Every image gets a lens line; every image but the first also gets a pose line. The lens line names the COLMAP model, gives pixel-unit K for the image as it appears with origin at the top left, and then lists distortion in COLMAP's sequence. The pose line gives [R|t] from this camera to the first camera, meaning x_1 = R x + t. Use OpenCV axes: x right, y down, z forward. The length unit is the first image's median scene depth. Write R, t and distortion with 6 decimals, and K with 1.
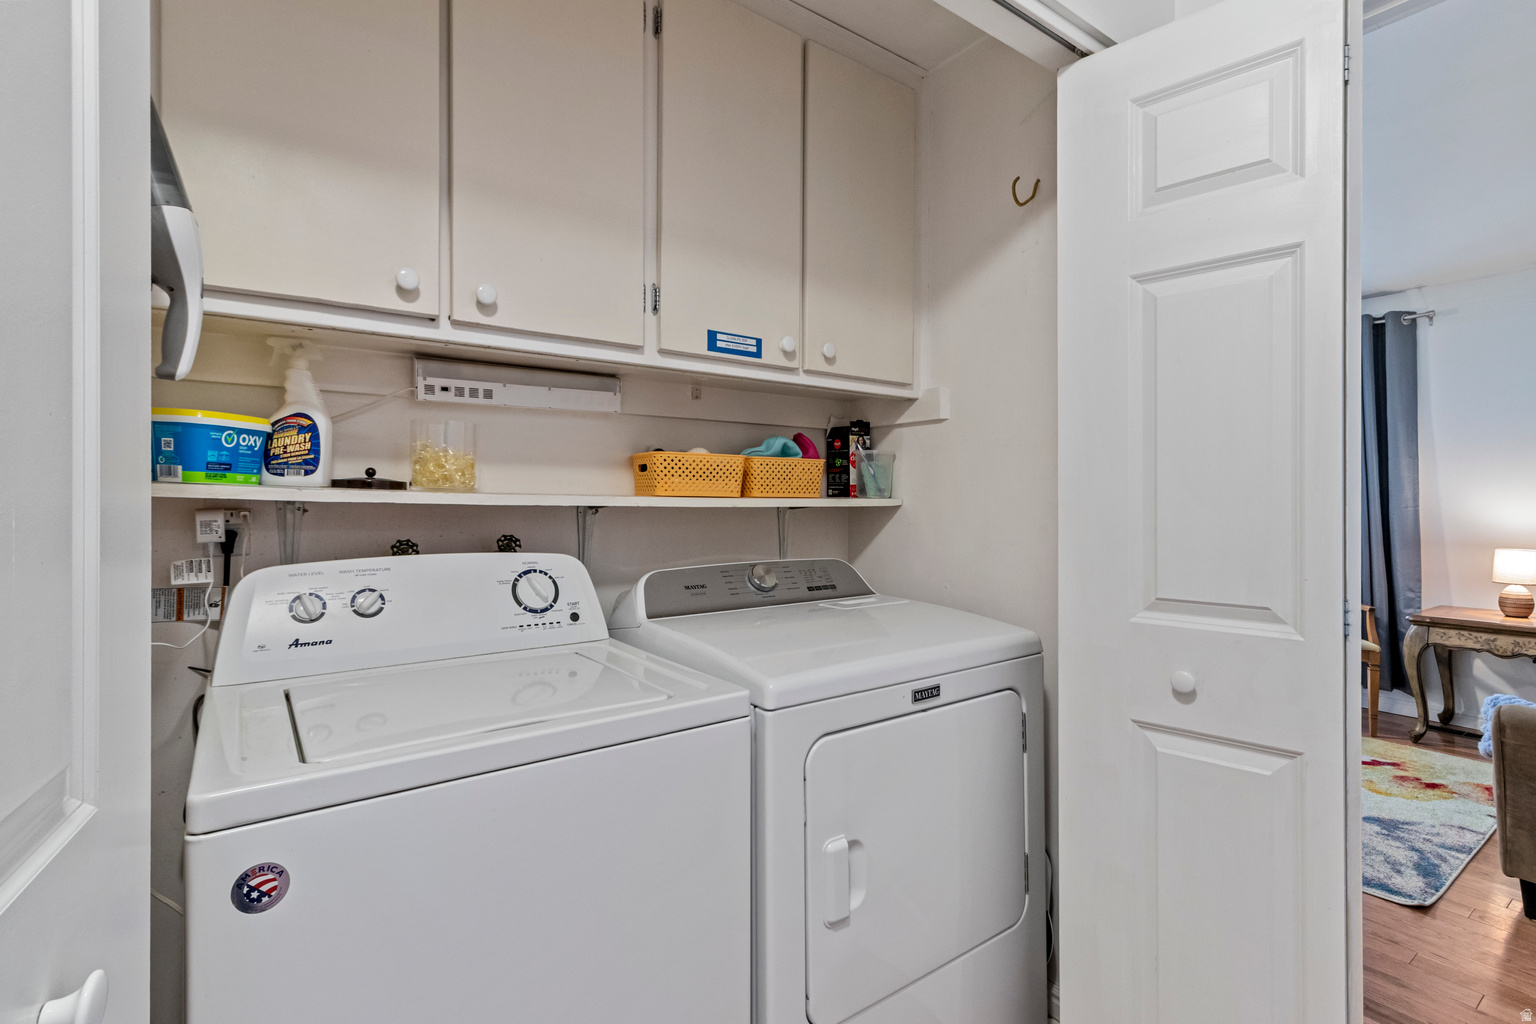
lens RADIAL K [[714.5, 0, 763.1], [0, 714.5, 496.7], [0, 0, 1]] dist [0.000571, 0.000436]
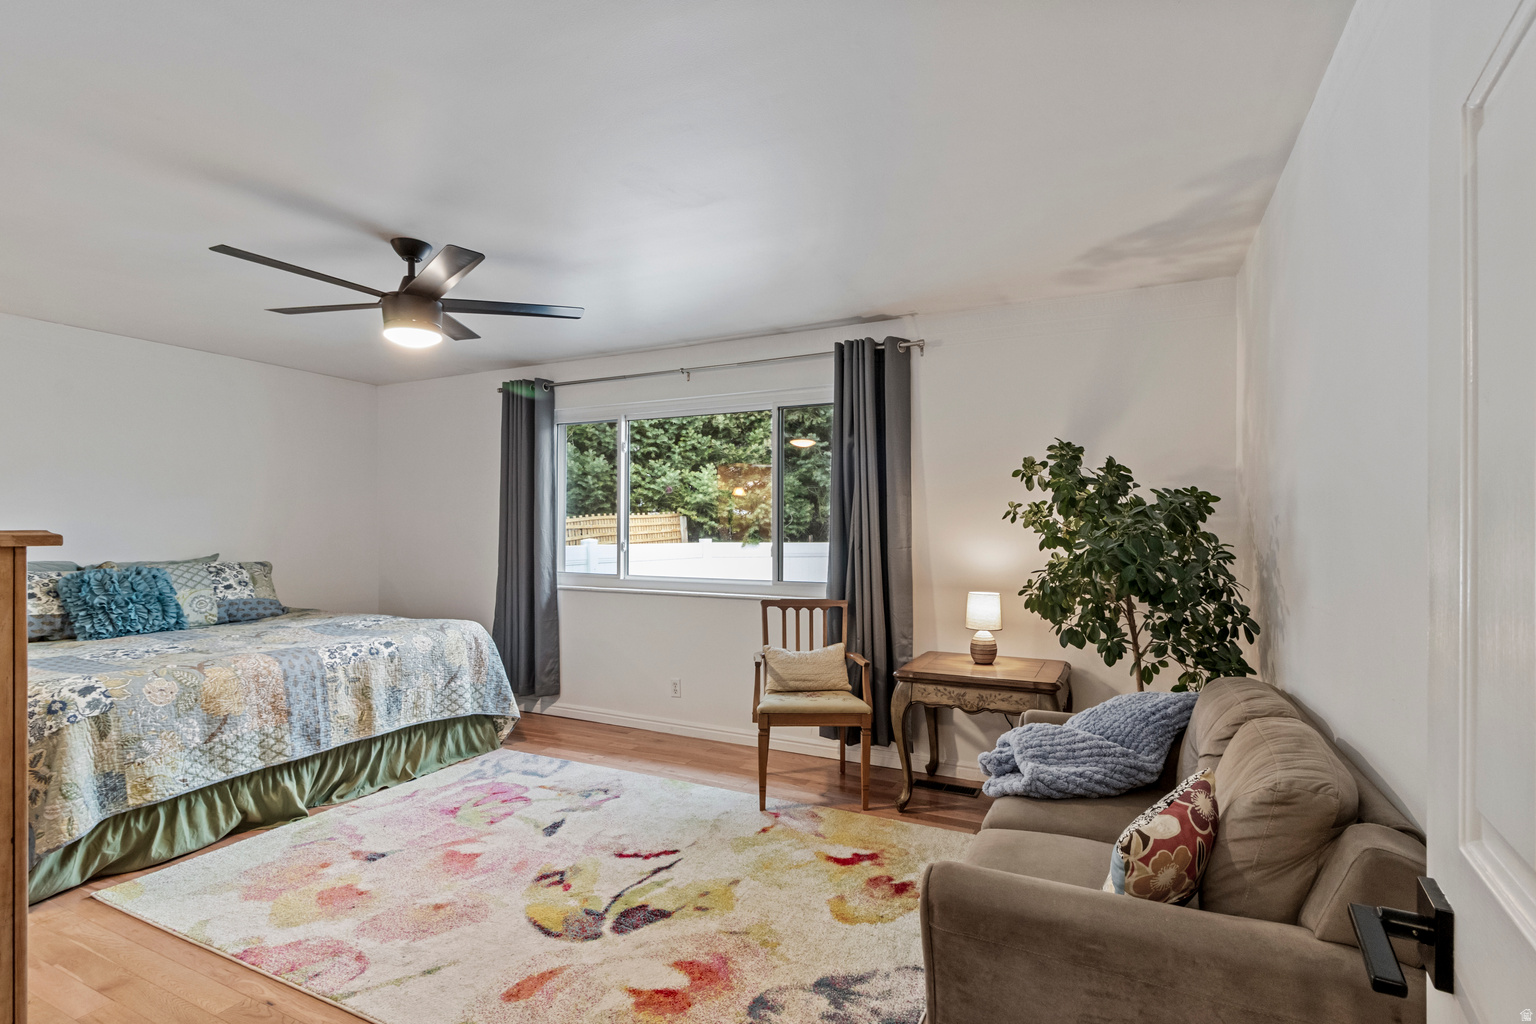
lens RADIAL K [[714.5, 0, 772.4], [0, 714.5, 522.7], [0, 0, 1]] dist [0.000571, 0.000436]
pose [[0.882094, 0.003580, 0.471060, 0.345846], [-0.003318, 0.999994, -0.001387, -0.018031], [-0.471062, -0.000339, 0.882100, 0.284058]]
